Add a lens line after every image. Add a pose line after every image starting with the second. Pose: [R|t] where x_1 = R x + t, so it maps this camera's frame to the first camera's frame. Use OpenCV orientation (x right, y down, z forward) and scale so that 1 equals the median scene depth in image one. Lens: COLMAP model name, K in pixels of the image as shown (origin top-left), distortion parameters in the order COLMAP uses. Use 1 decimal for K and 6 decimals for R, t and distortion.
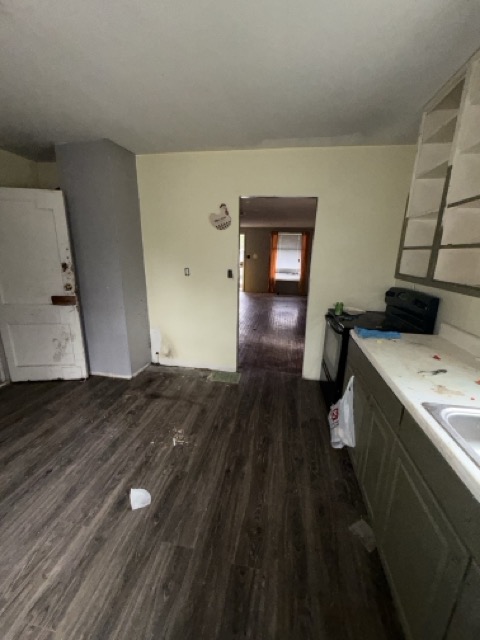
lens RADIAL K [[255.8, 0, 240.2], [0, 255.8, 318.3], [0, 0, 1]] dist [-0.000716, 0.000217]
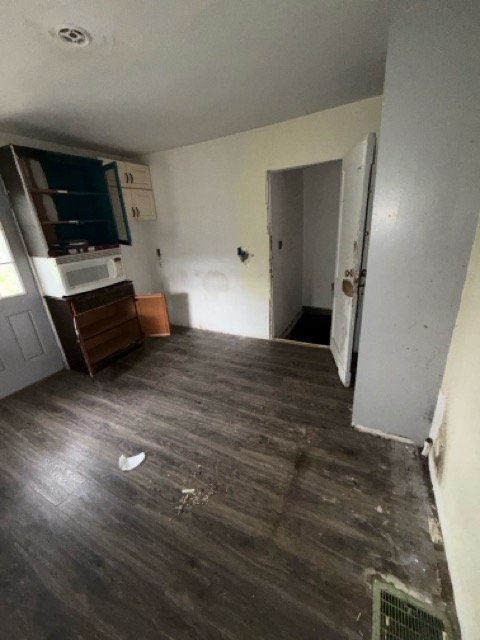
lens RADIAL K [[255.8, 0, 240.2], [0, 255.8, 318.3], [0, 0, 1]] dist [-0.000716, 0.000217]
pose [[-0.294099, 0.335121, -0.895098, 0.200919], [-0.176362, 0.901406, 0.395429, -0.300830], [0.939363, 0.274157, -0.206000, 1.082620]]
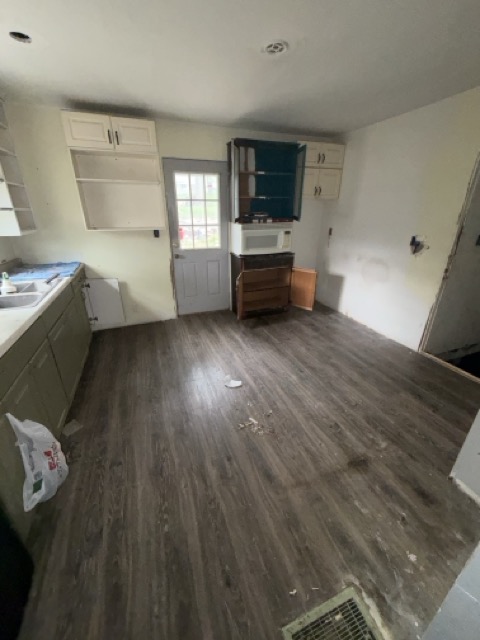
lens RADIAL K [[255.8, 0, 240.2], [0, 255.8, 318.3], [0, 0, 1]] dist [-0.000716, 0.000217]
pose [[-0.859047, 0.181665, -0.478577, 0.167119], [-0.141373, 0.814352, 0.562889, -0.345429], [0.491988, 0.551206, -0.673884, 1.315665]]
